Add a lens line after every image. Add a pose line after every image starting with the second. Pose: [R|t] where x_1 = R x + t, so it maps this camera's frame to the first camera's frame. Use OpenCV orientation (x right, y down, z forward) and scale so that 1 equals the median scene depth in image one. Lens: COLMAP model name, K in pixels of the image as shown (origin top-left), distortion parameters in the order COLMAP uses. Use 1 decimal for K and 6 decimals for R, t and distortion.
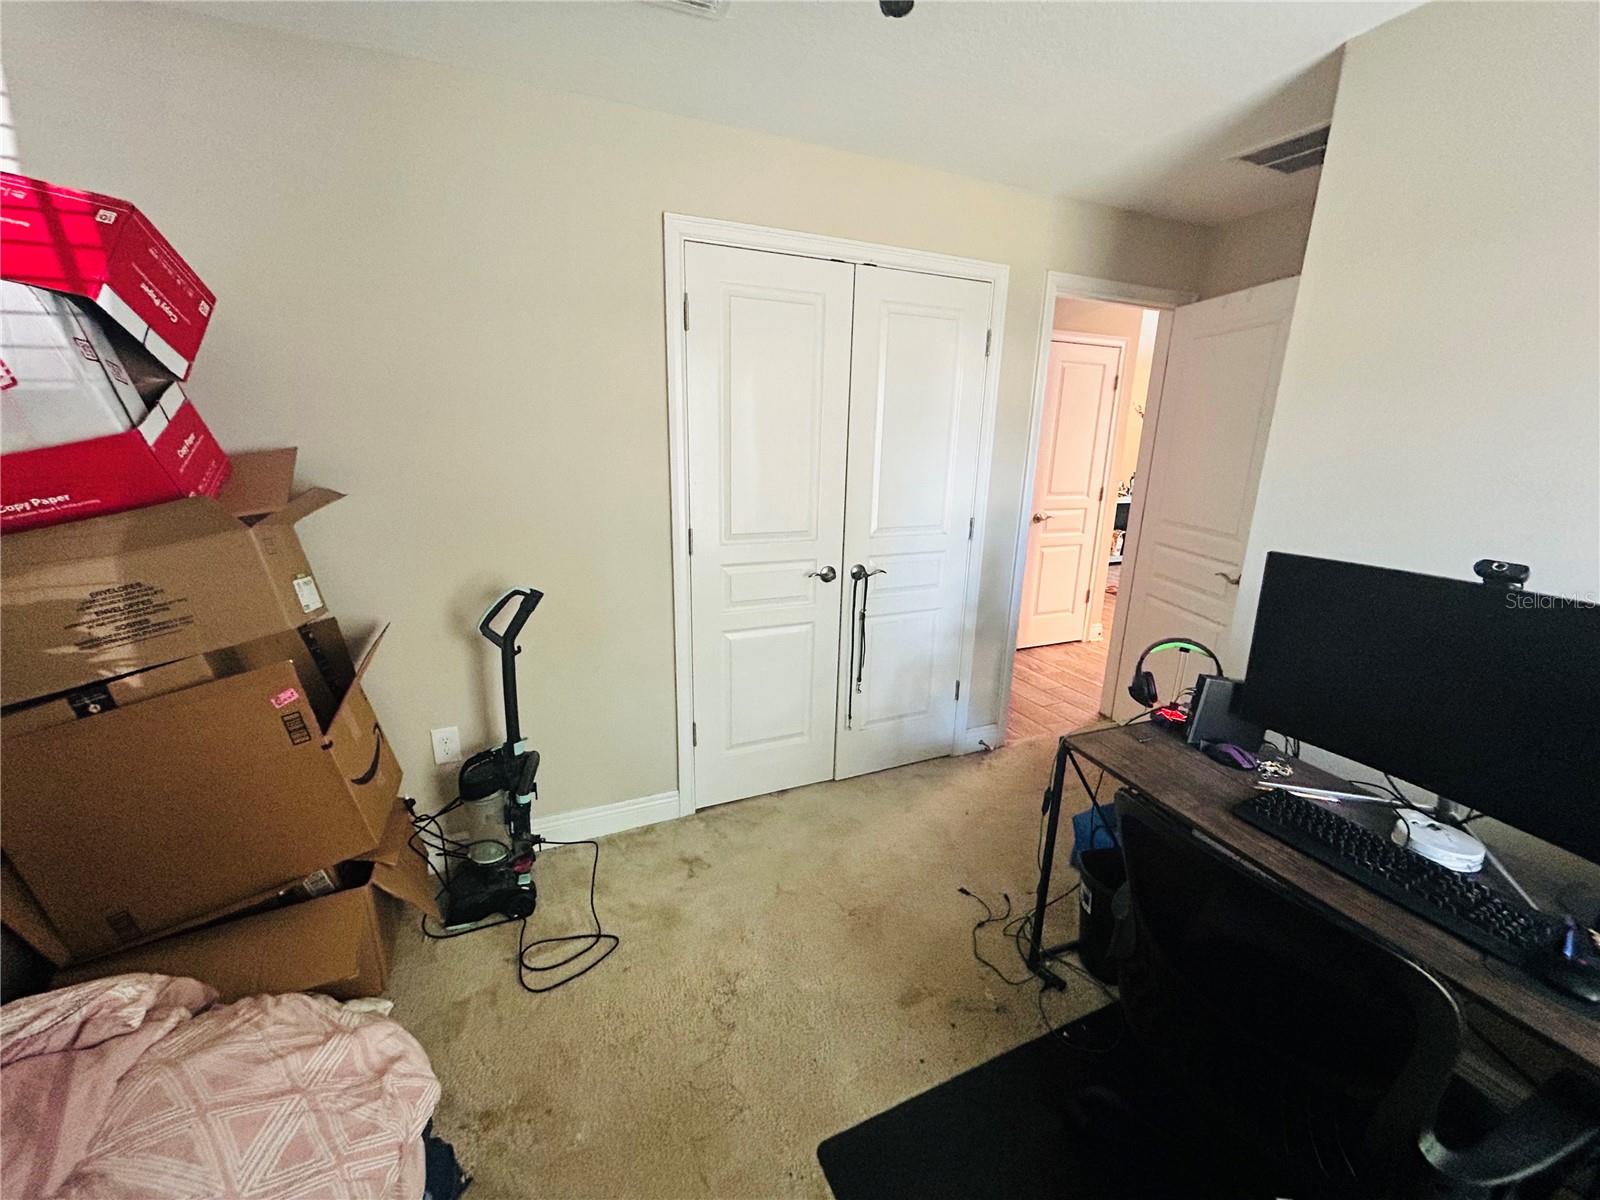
lens RADIAL K [[649.4, 0, 802.7], [0, 649.4, 599.5], [0, 0, 1]] dist [-0.001445, -0.000166]
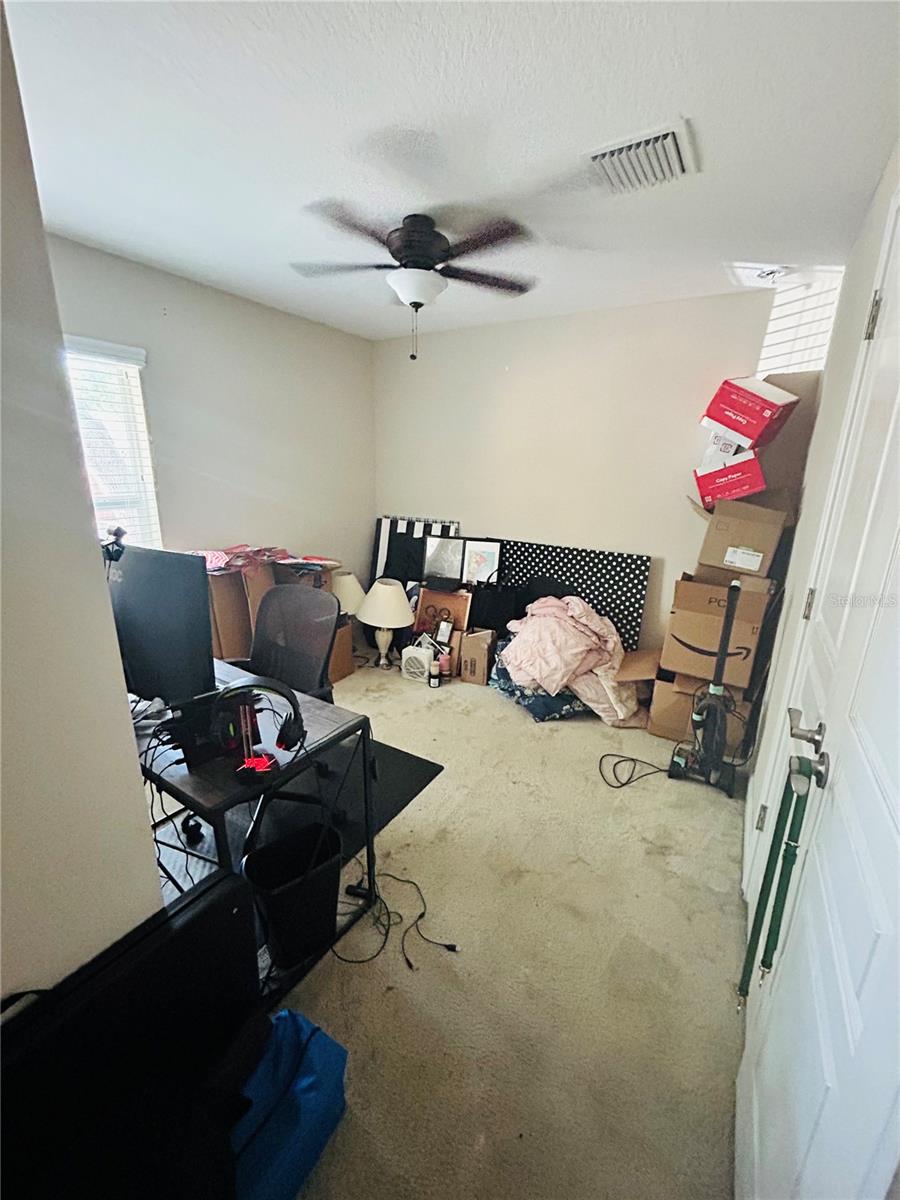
lens RADIAL K [[487.1, 0, 449.0], [0, 487.1, 595.9], [0, 0, 1]] dist [-0.001445, -0.000166]
pose [[-0.827258, 0.118132, -0.549263, 0.627215], [-0.177917, 0.872244, 0.455562, -0.348208], [0.532908, 0.474590, -0.700552, 1.353729]]
